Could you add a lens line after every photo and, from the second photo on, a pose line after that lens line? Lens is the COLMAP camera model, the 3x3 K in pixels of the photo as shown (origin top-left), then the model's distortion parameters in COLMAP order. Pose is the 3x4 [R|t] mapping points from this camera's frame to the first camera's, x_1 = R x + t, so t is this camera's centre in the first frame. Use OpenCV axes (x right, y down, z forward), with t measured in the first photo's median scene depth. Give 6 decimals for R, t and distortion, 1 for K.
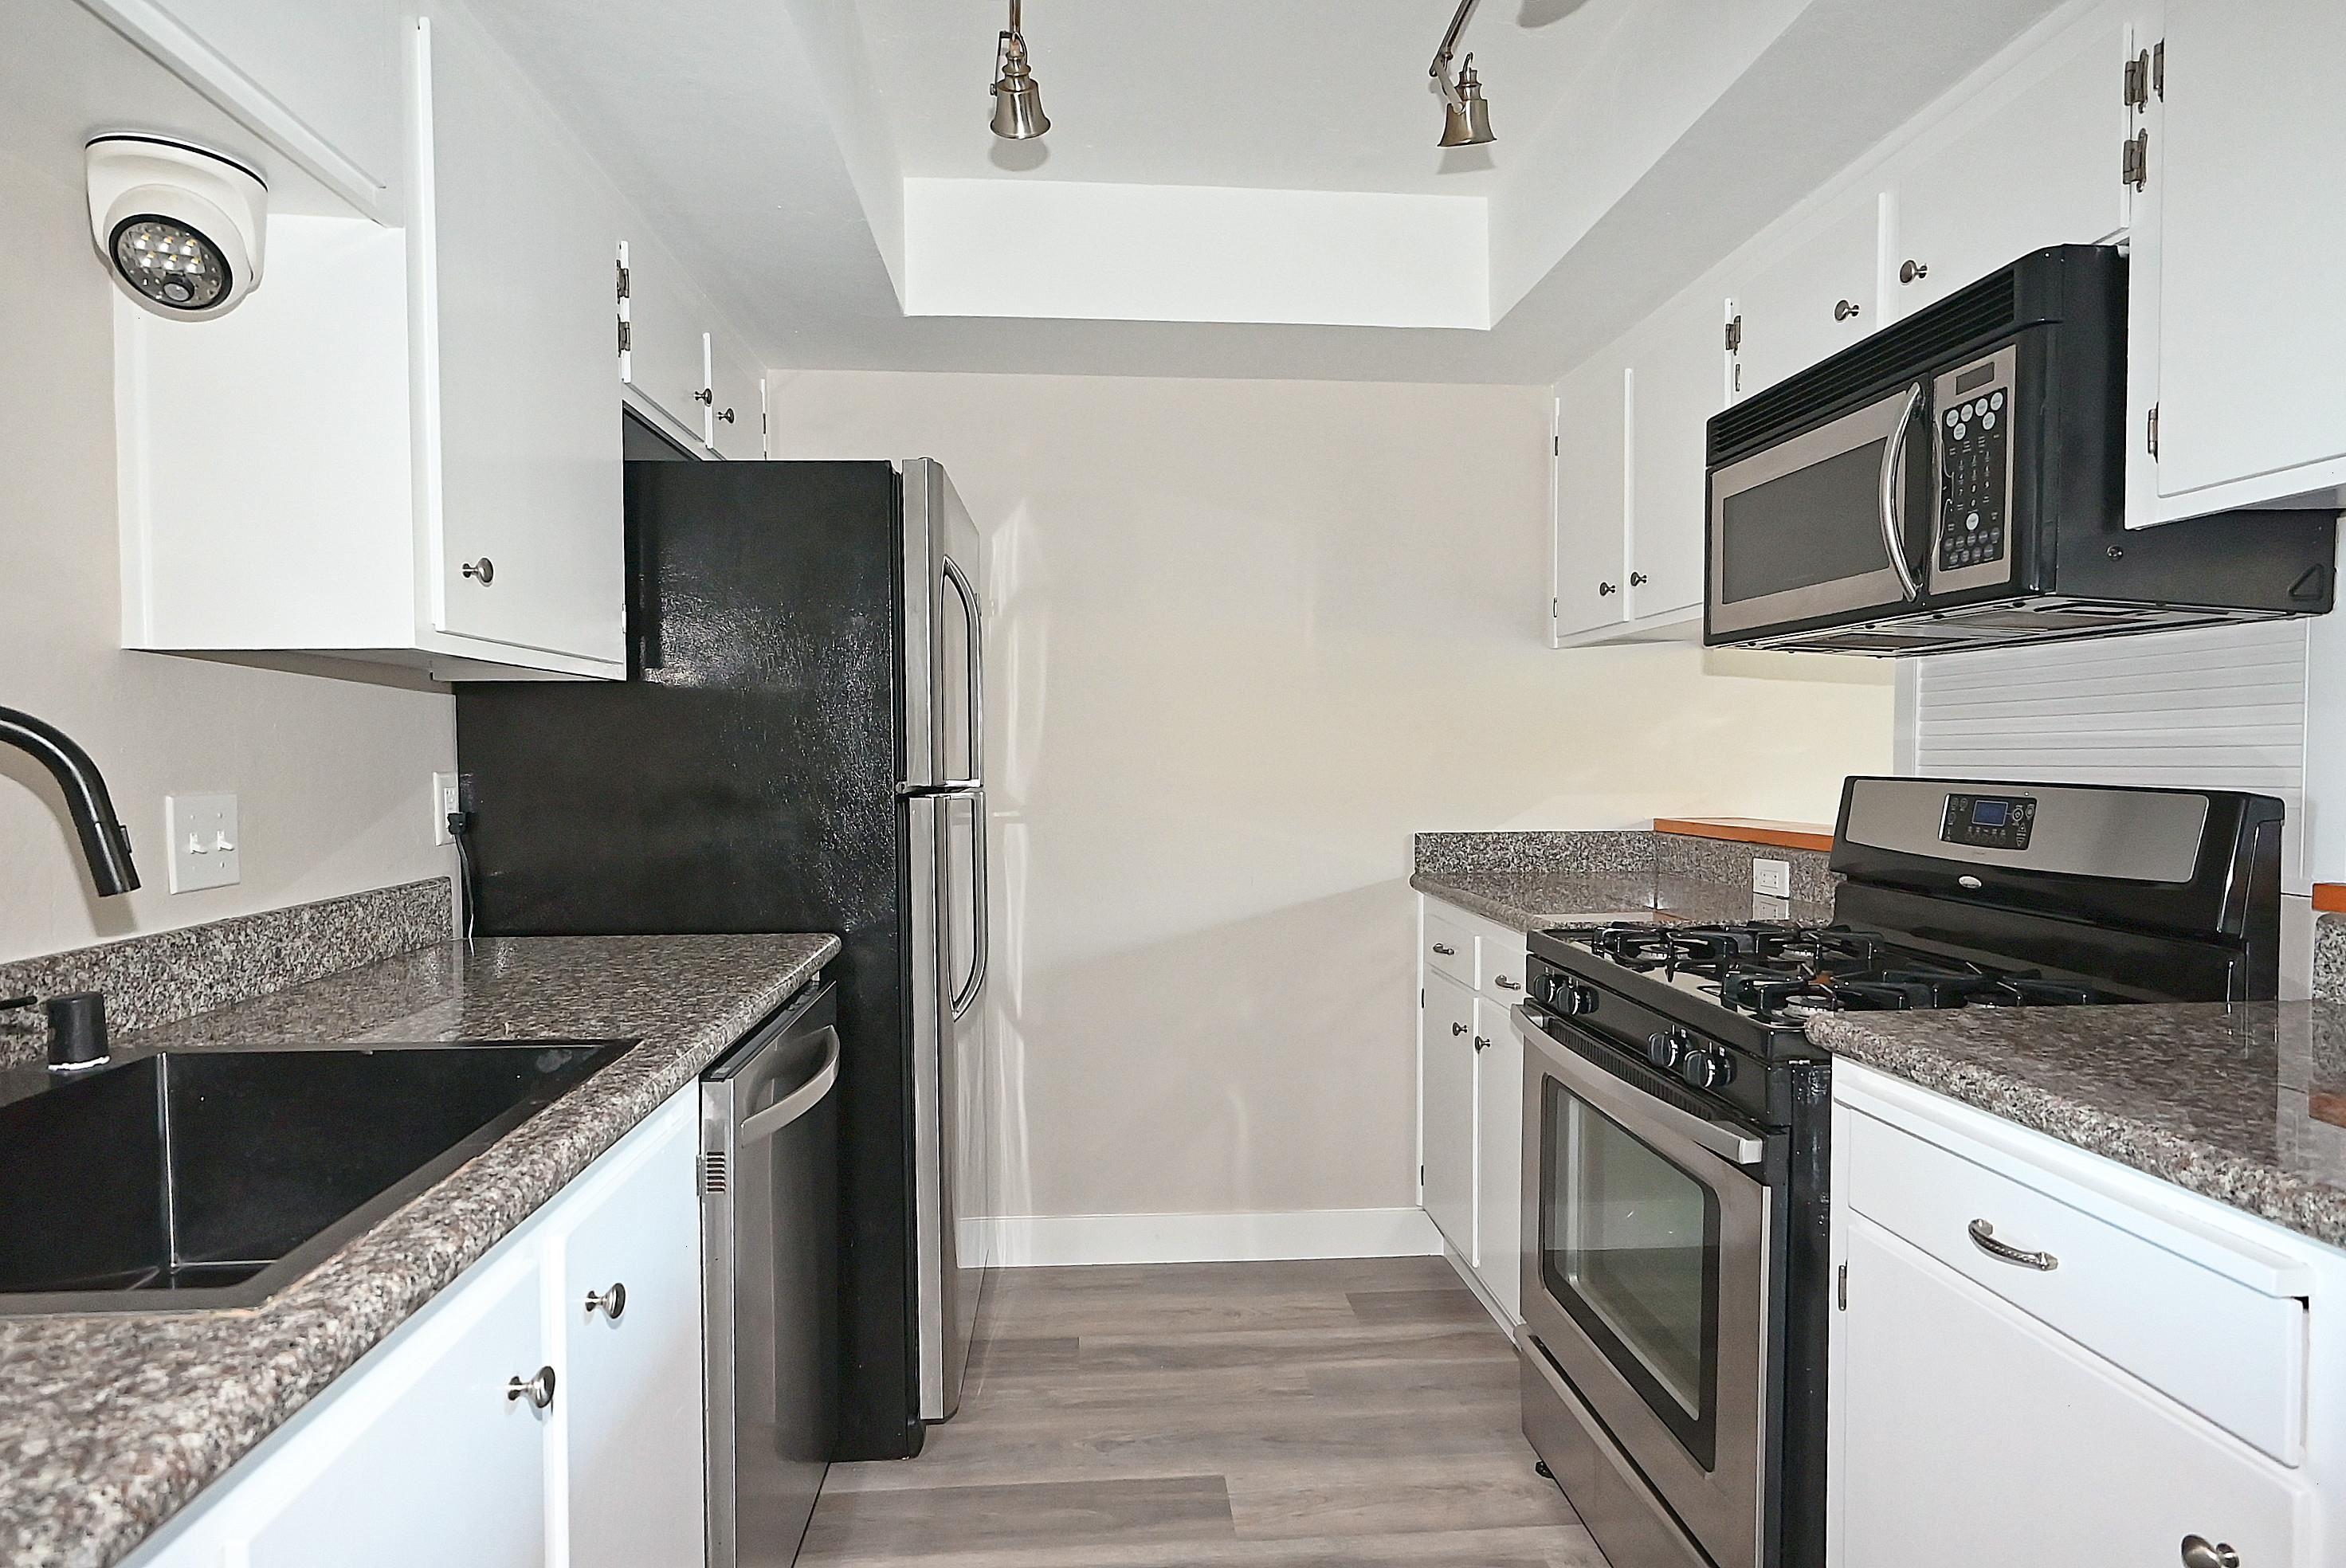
lens RADIAL K [[1220.9, 0, 1165.4], [0, 1220.9, 786.5], [0, 0, 1]] dist [-0.001889, -0.000391]
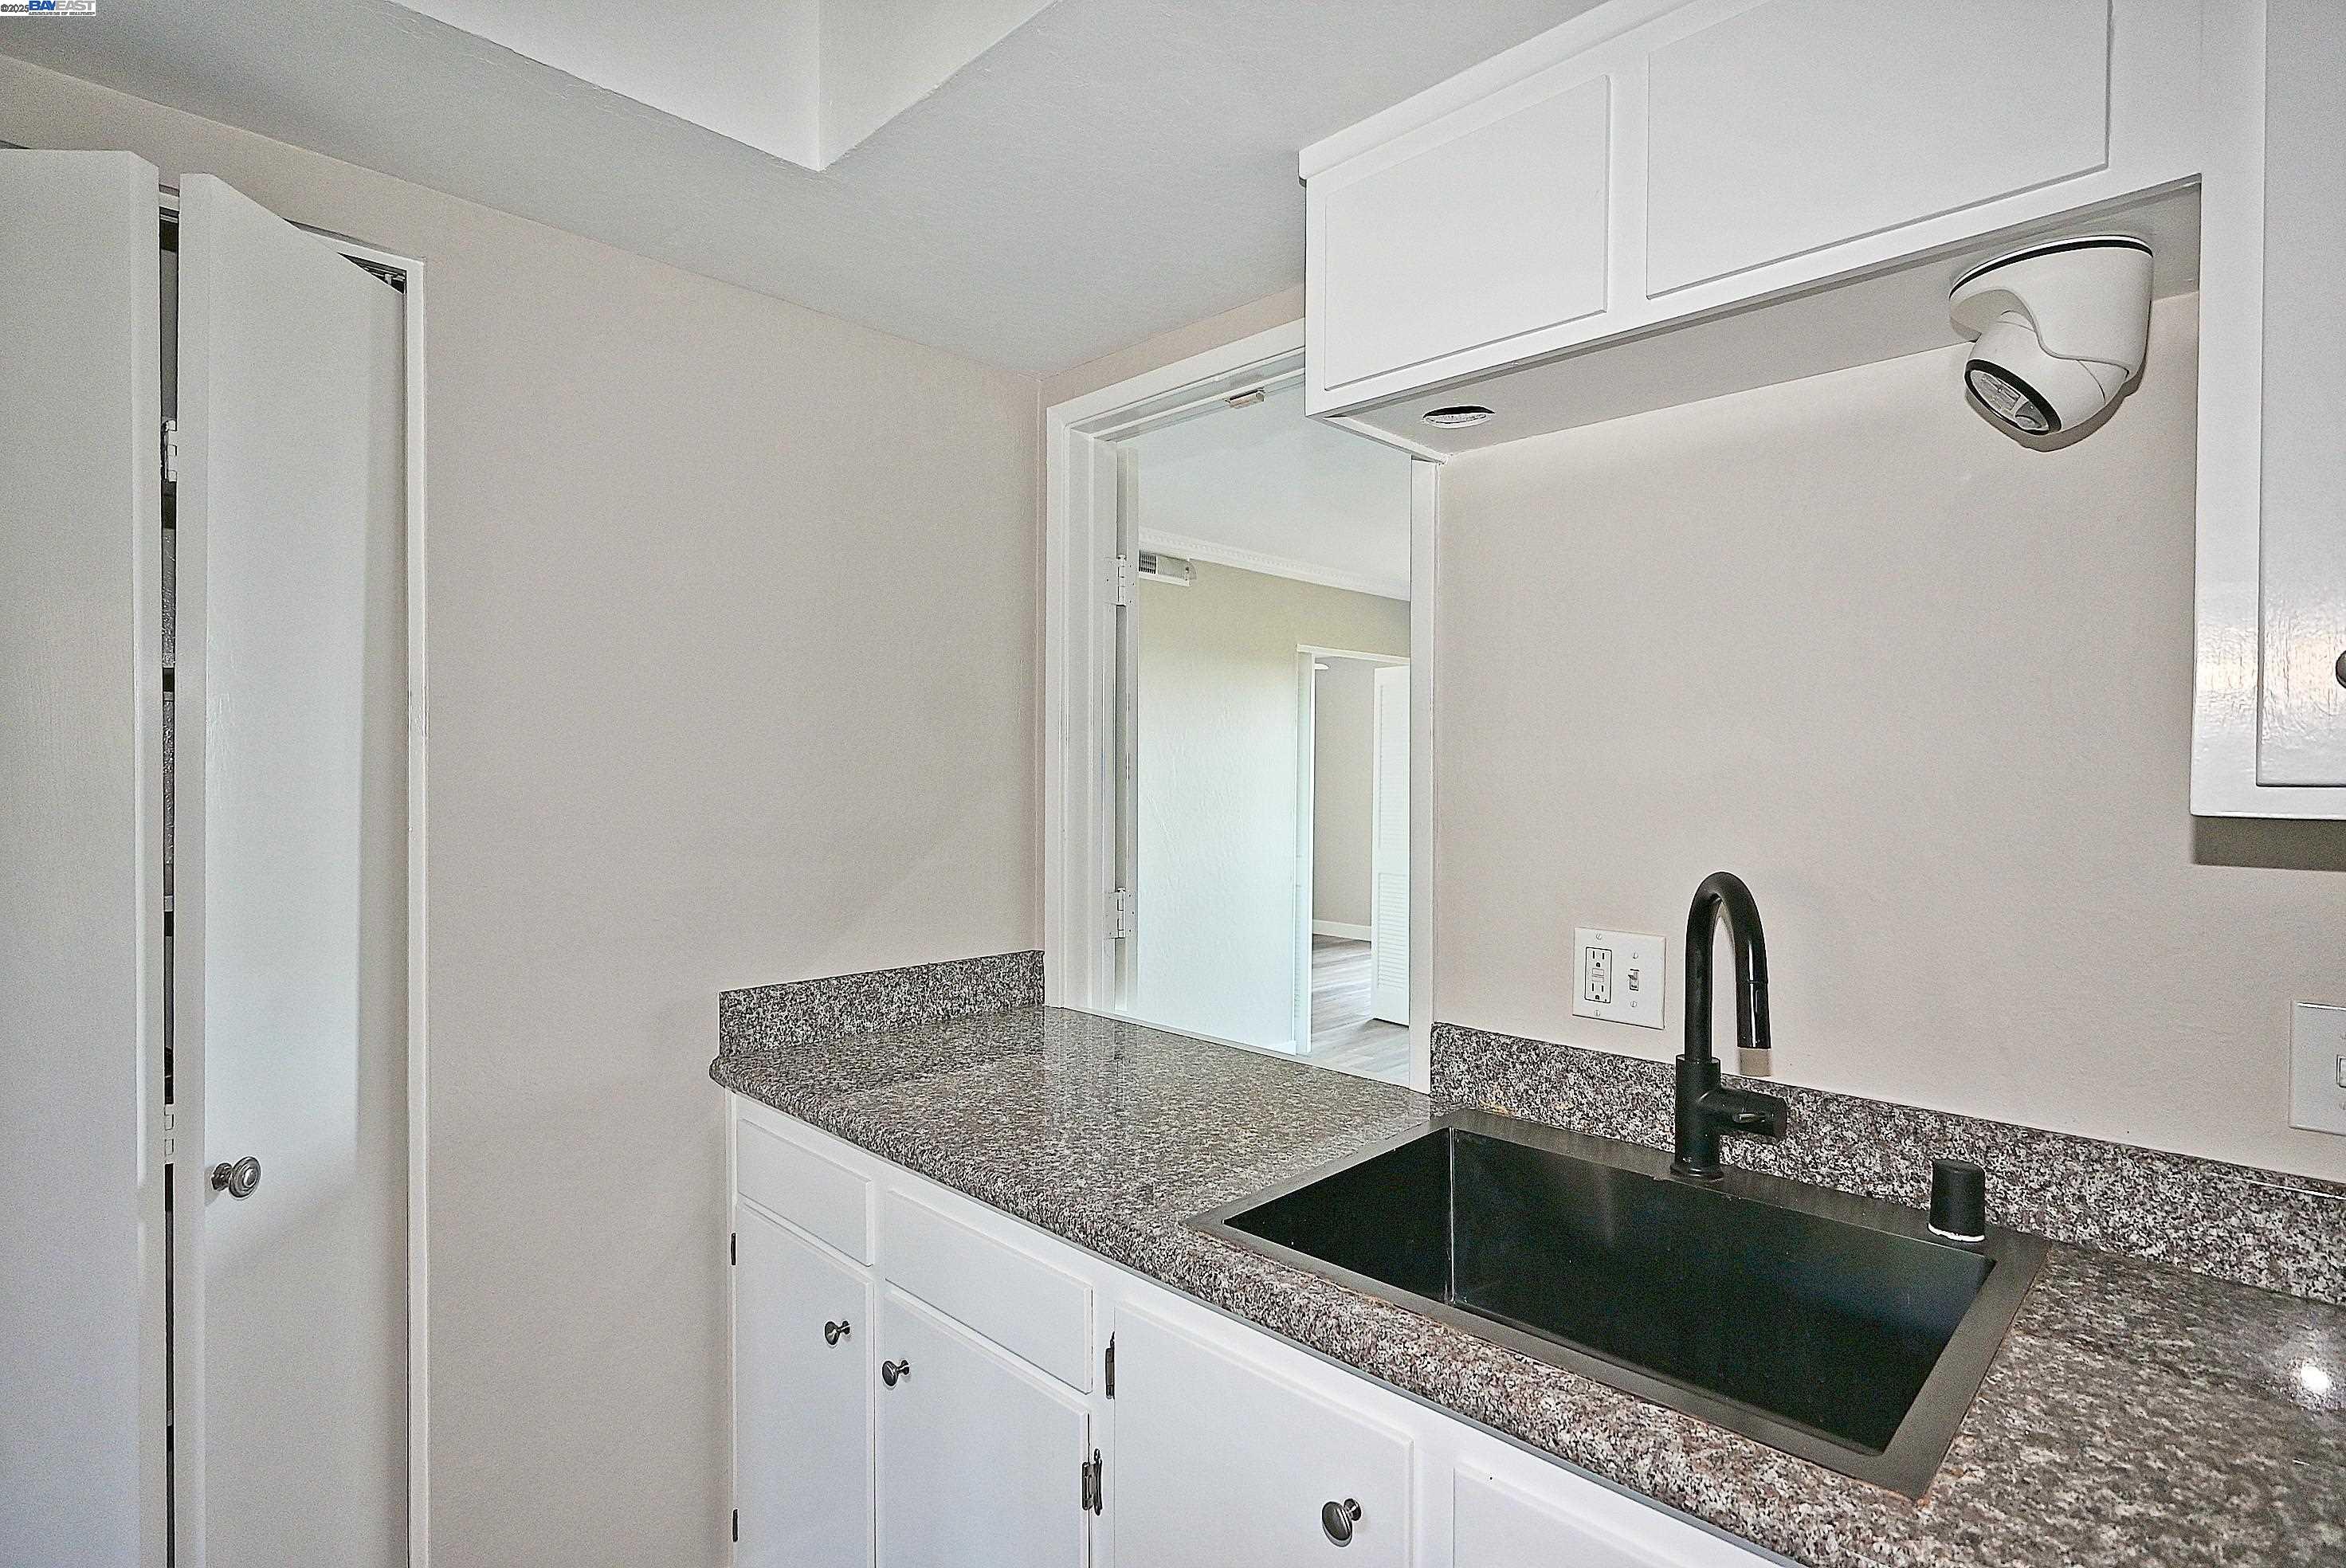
lens RADIAL K [[1160.1, 0, 1167.8], [0, 1160.1, 782.6], [0, 0, 1]] dist [-0.002858, -0.000223]
pose [[-0.753856, 0.002378, -0.657035, 0.140853], [-0.023364, 0.999264, 0.030424, -0.097972], [0.656624, 0.038286, -0.753246, 0.794321]]
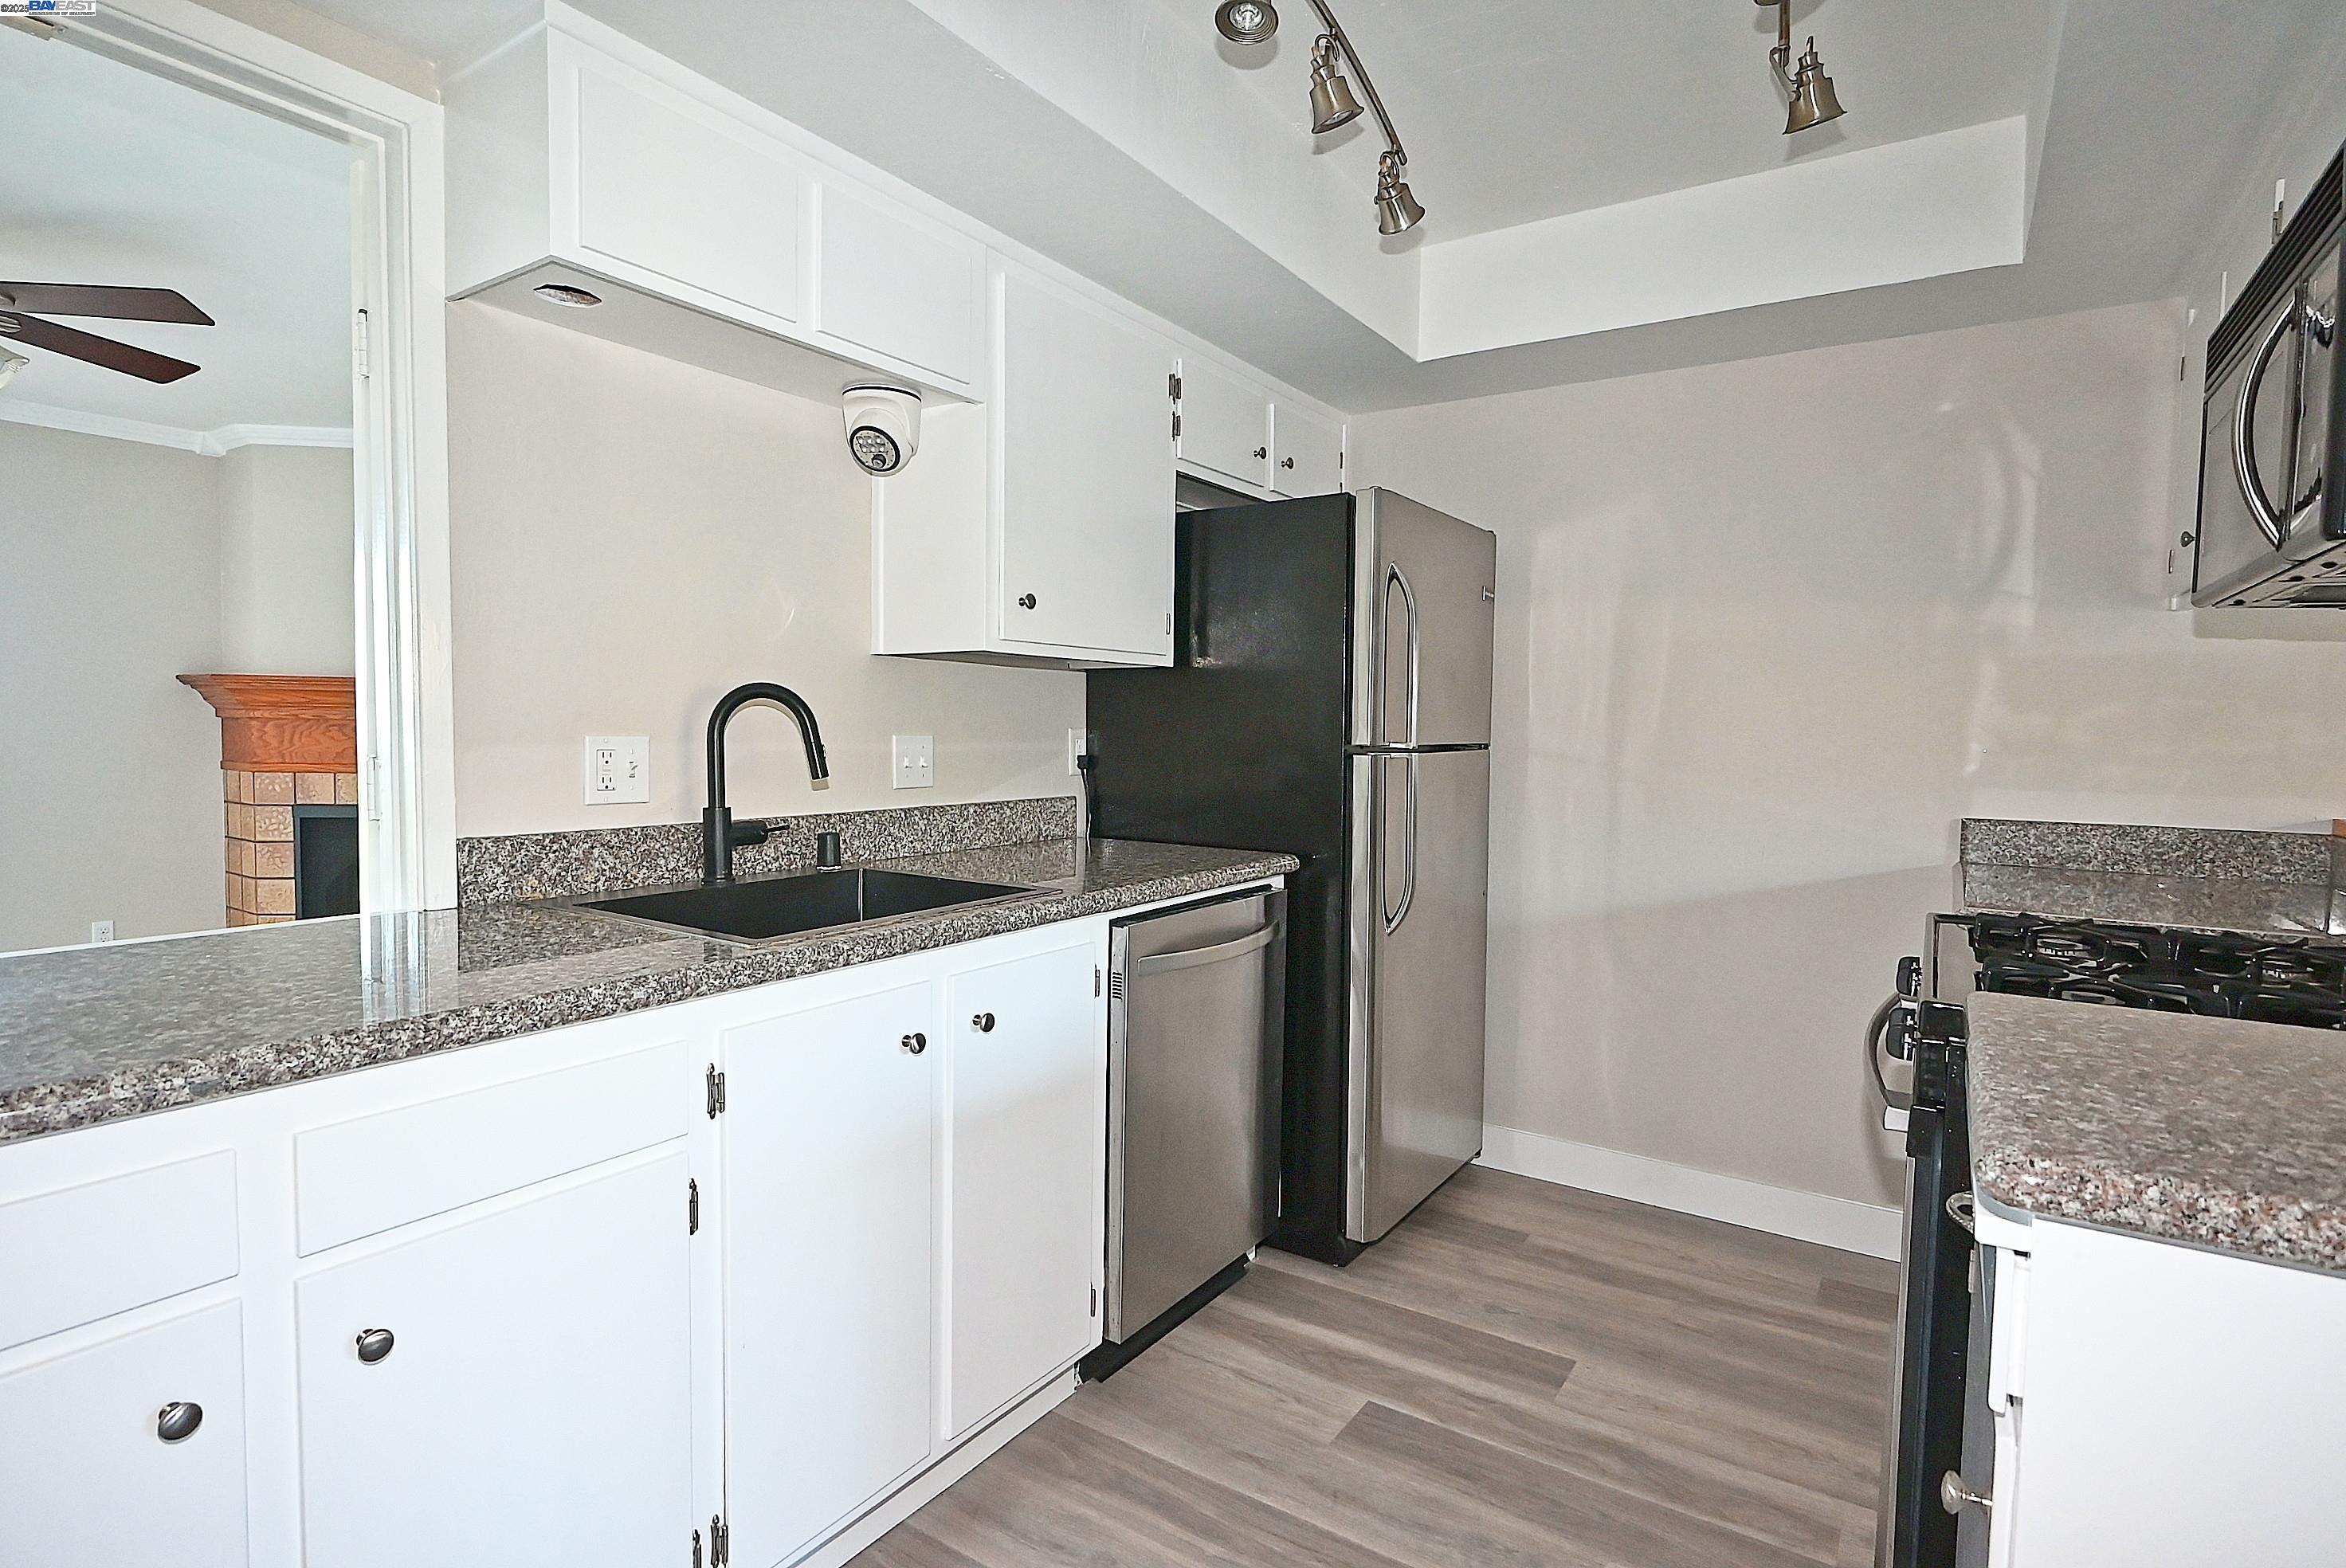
lens RADIAL K [[1154.4, 0, 1173.7], [0, 1154.4, 783.0], [0, 0, 1]] dist [-0.003630, 0.000245]
pose [[0.792733, 0.045235, -0.607888, 0.417144], [-0.034485, 0.998974, 0.029367, 0.010737], [0.608592, -0.002317, 0.793480, -0.084116]]
